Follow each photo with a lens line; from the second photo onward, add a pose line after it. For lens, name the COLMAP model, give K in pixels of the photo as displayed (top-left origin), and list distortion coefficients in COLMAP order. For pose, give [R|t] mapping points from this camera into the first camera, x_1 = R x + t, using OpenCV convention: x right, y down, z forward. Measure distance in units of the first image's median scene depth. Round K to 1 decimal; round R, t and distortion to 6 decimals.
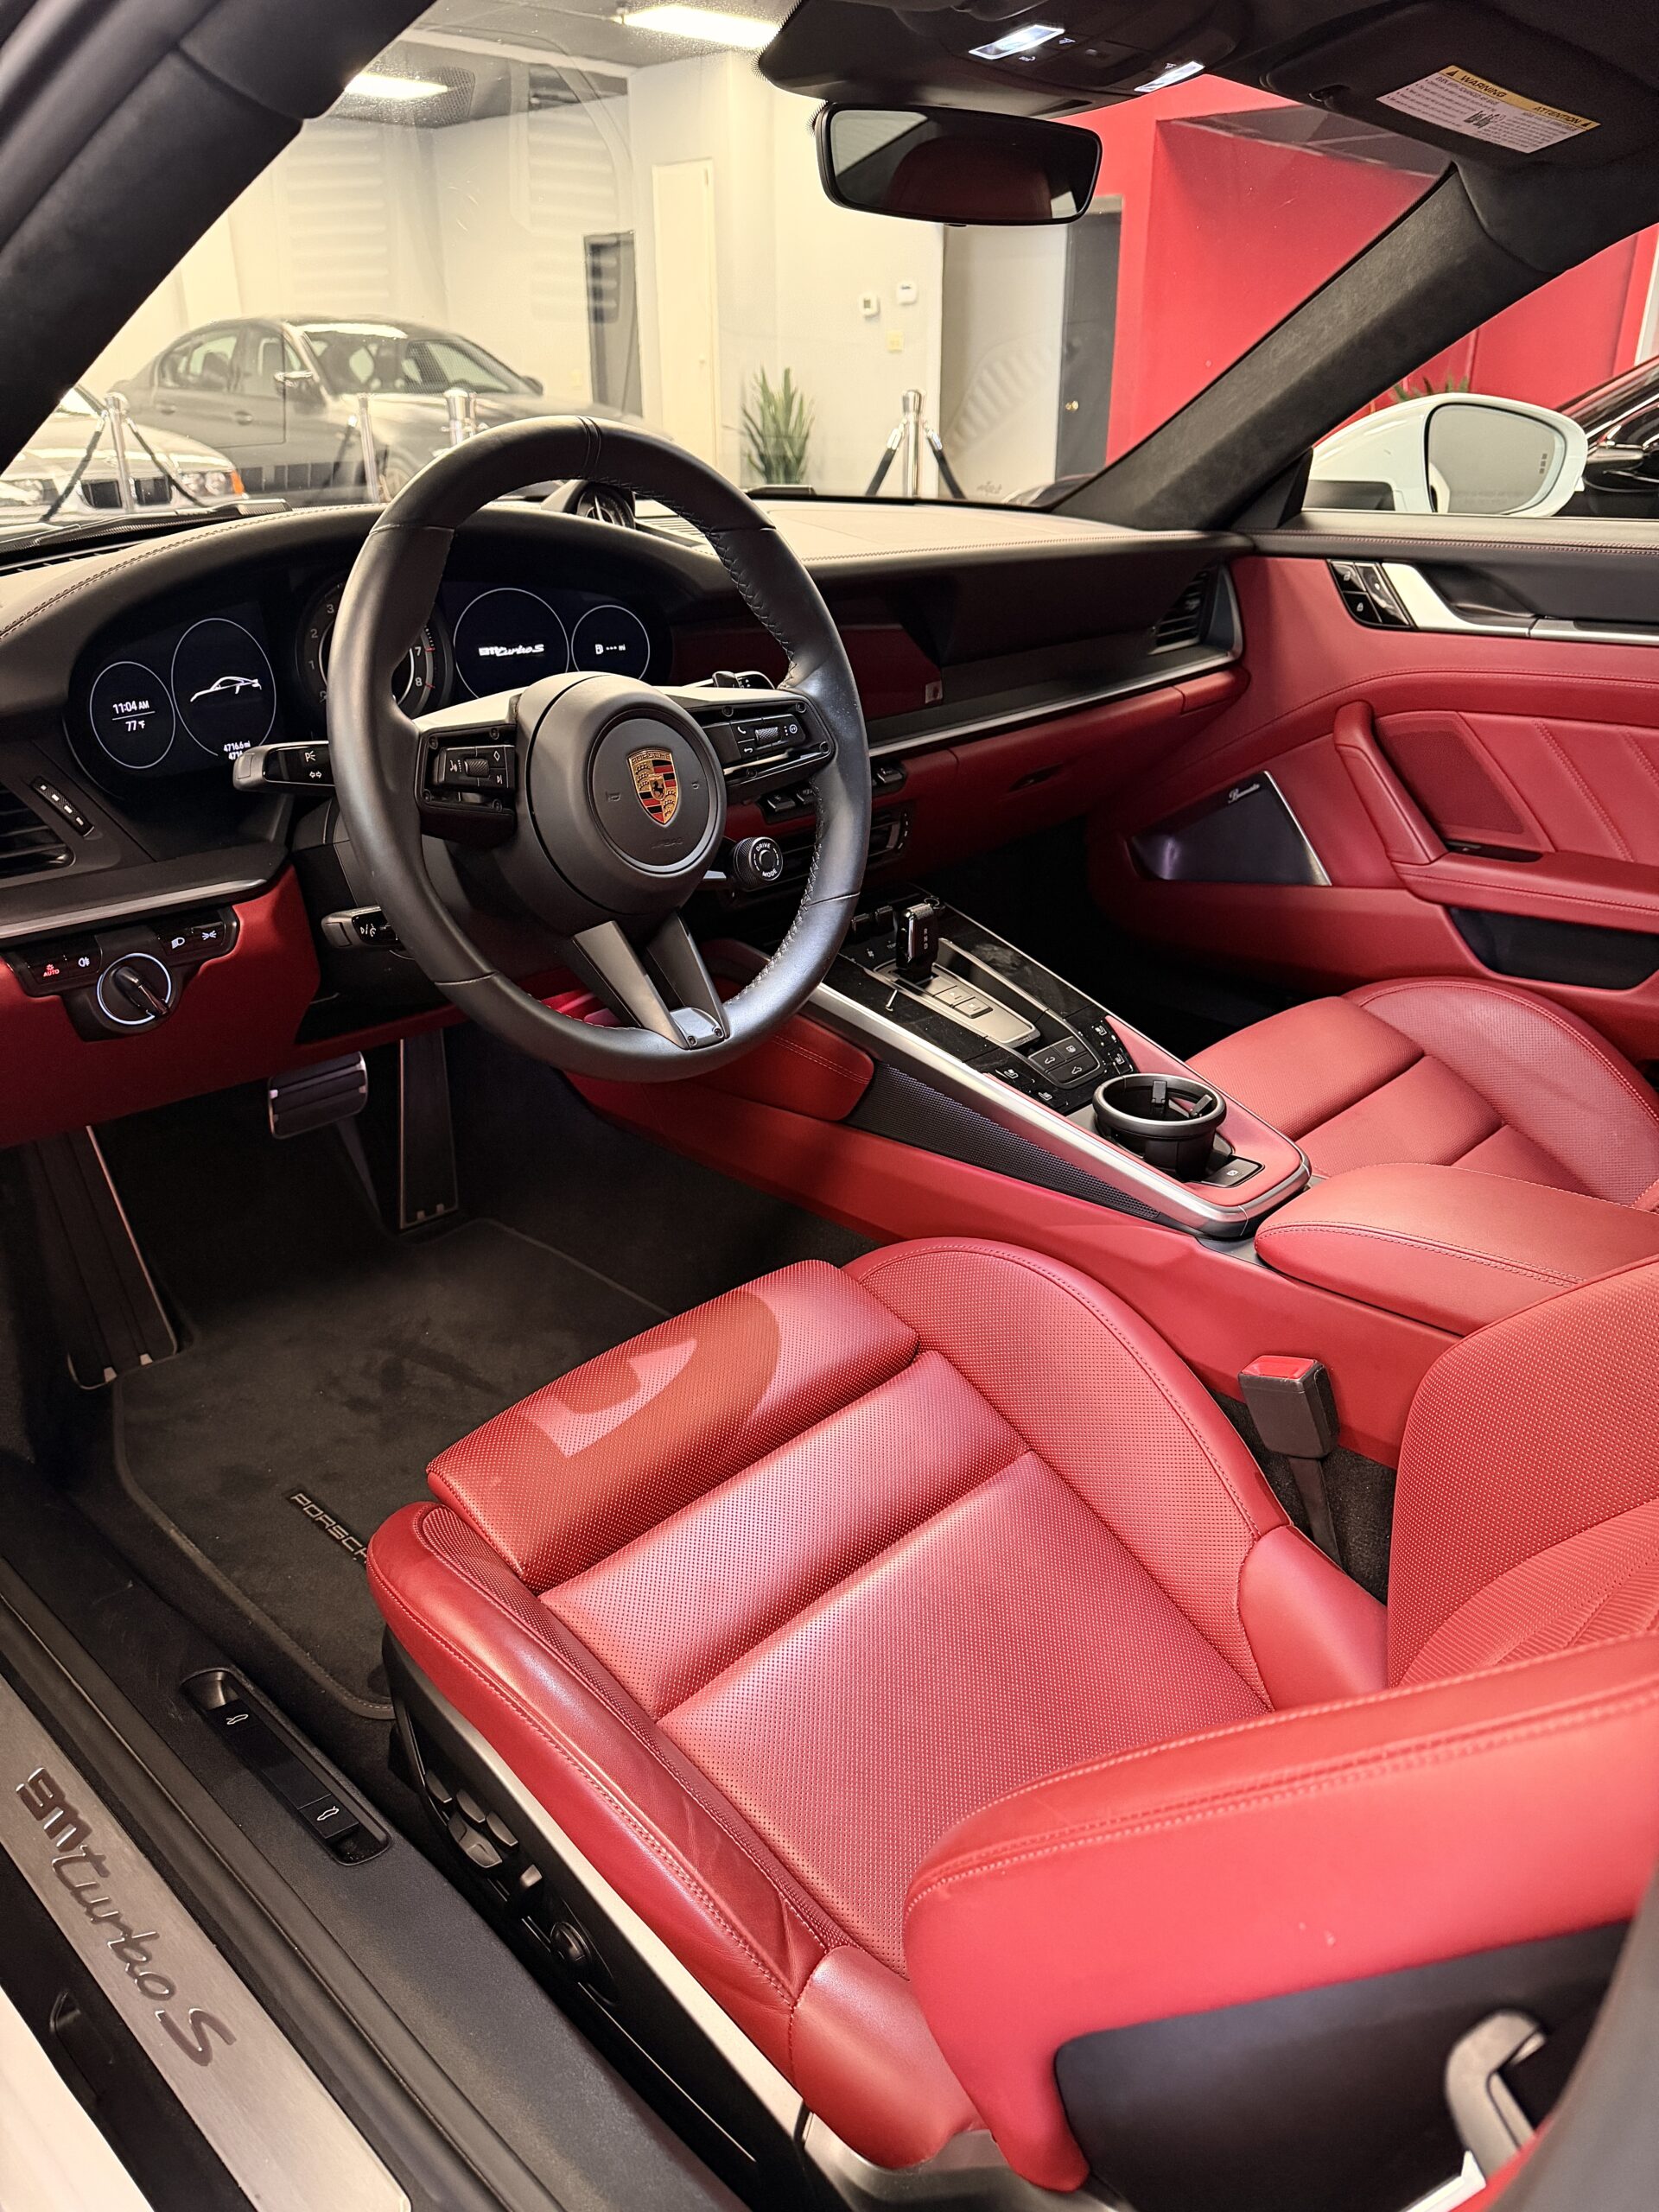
lens RADIAL K [[1613.6, 0, 816.9], [0, 1613.6, 1116.6], [0, 0, 1]] dist [0.163777, -0.237594]
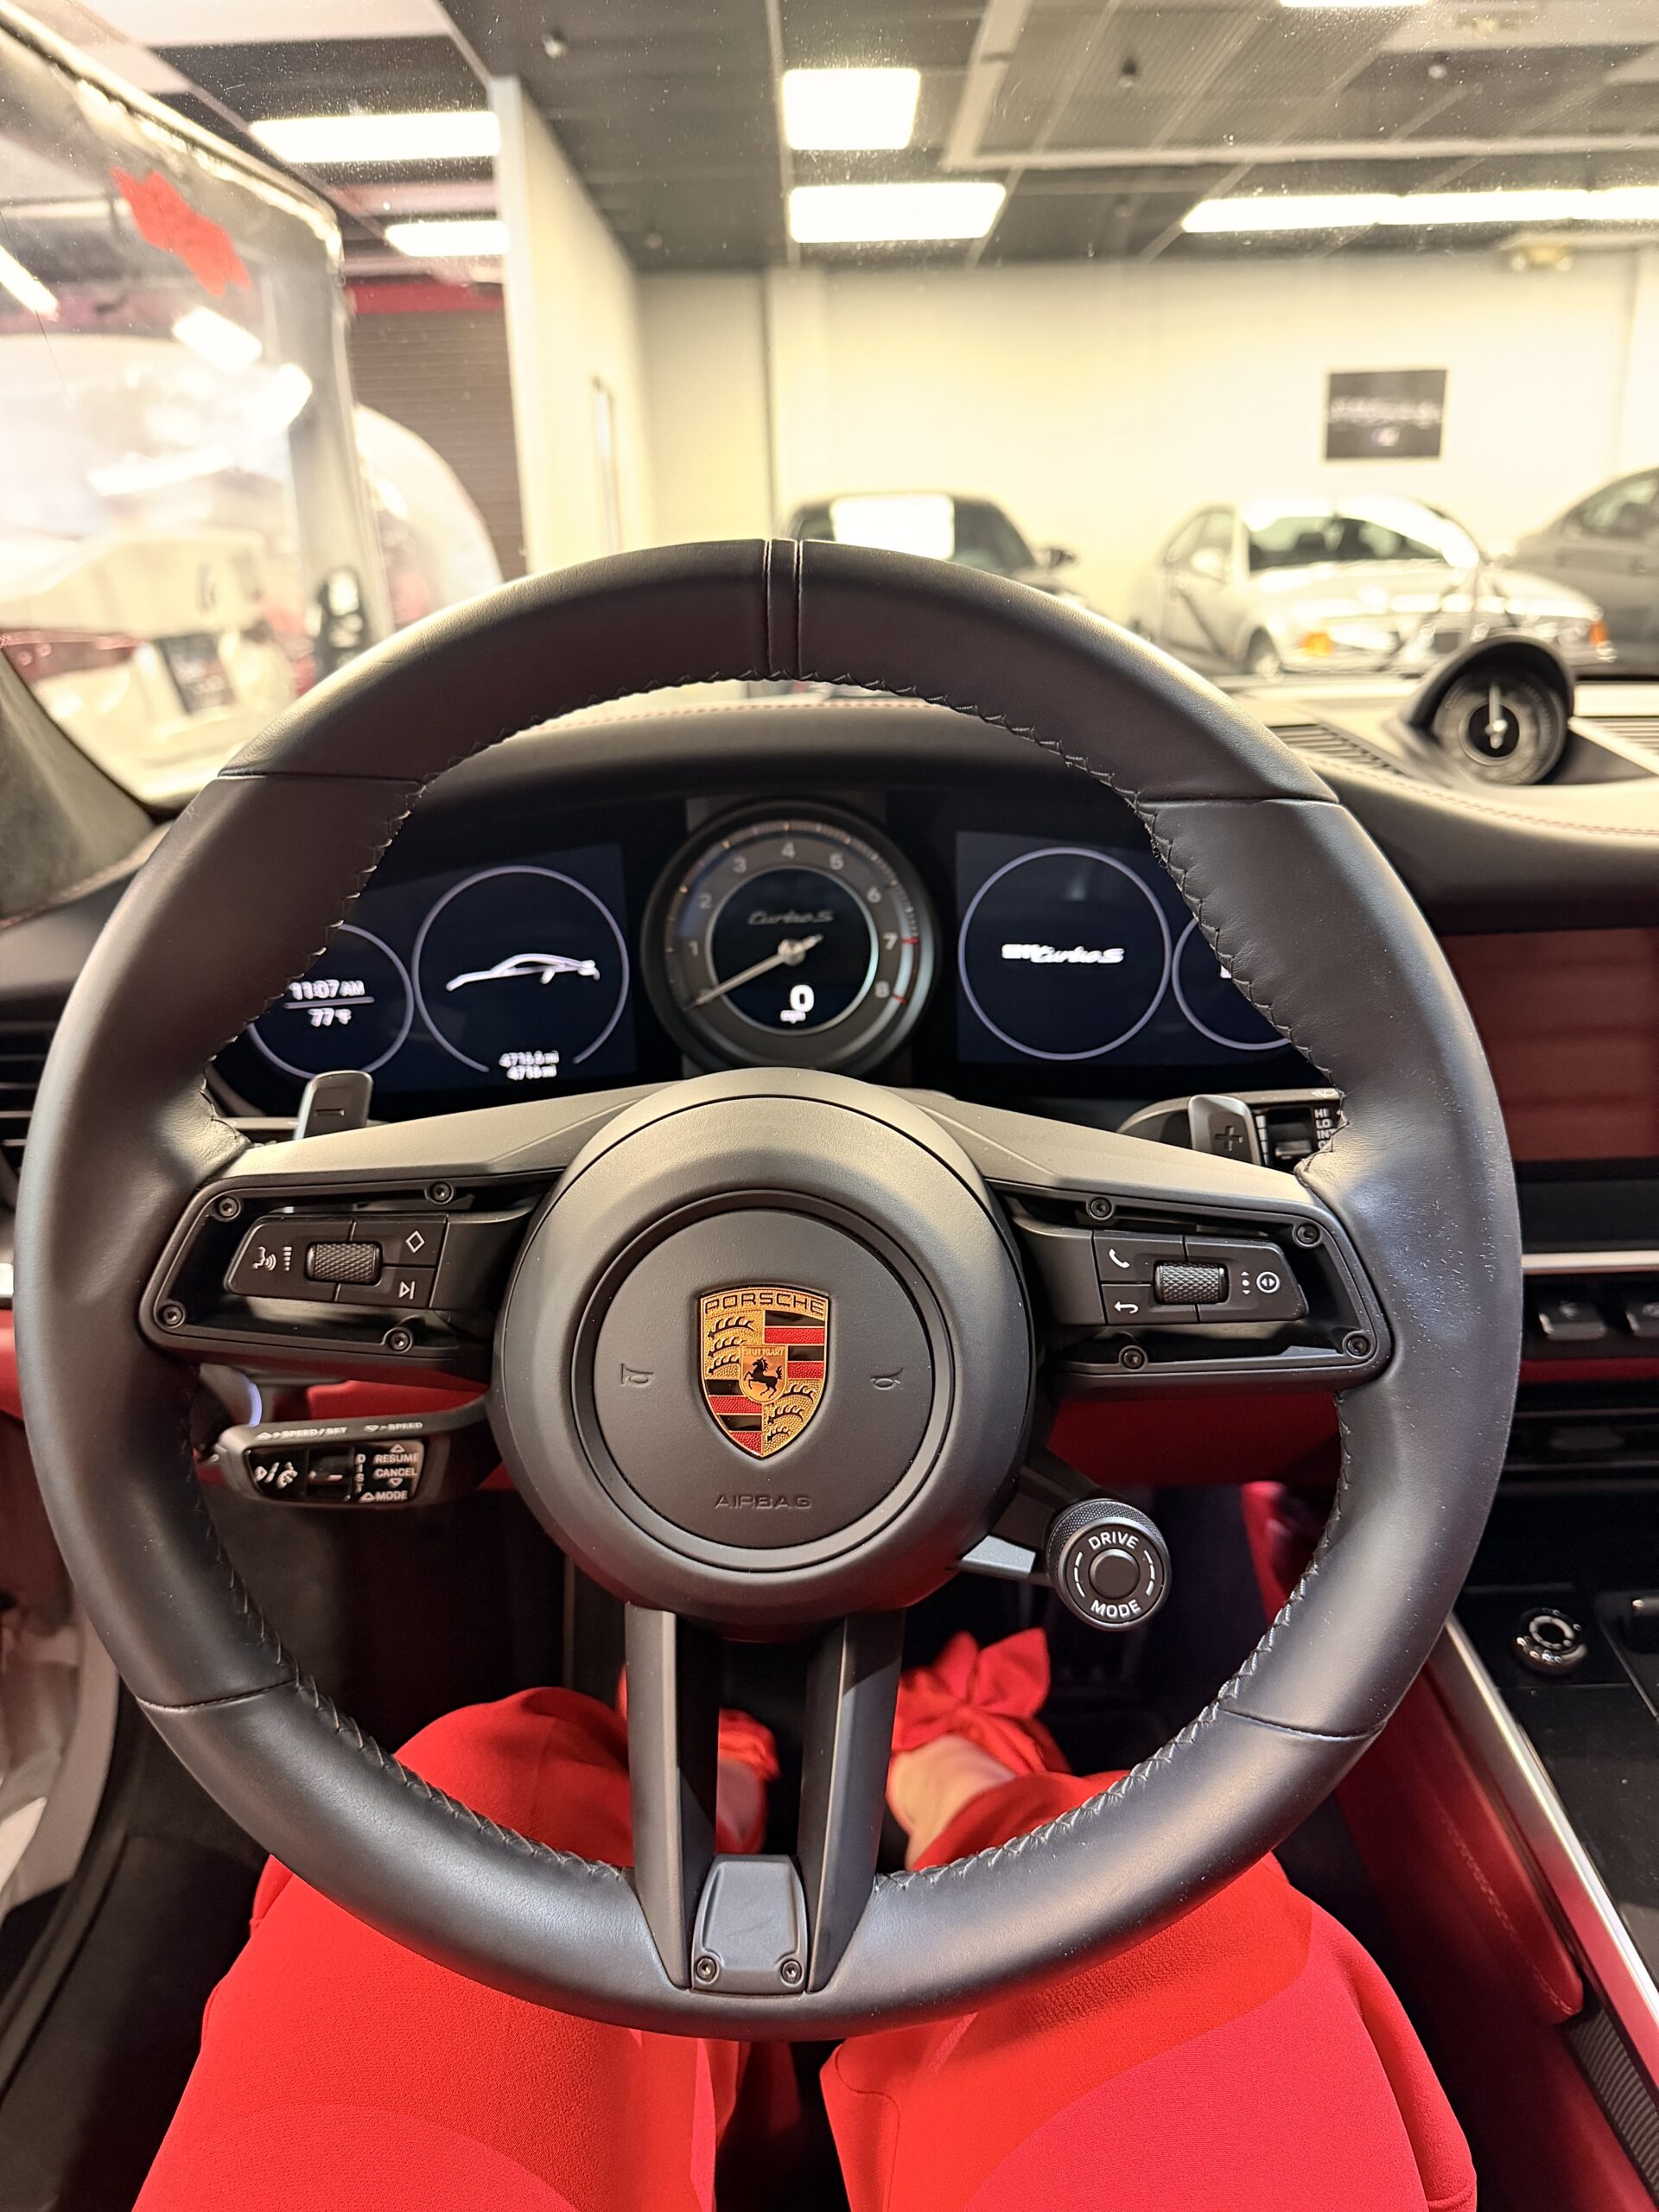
lens RADIAL K [[1613.6, 0, 816.9], [0, 1613.6, 1116.6], [0, 0, 1]] dist [0.163777, -0.237594]
pose [[0.701806, 0.218895, -0.677904, 0.138201], [-0.271111, 0.962081, 0.029986, -0.211591], [0.658762, 0.162743, 0.734539, 0.510762]]
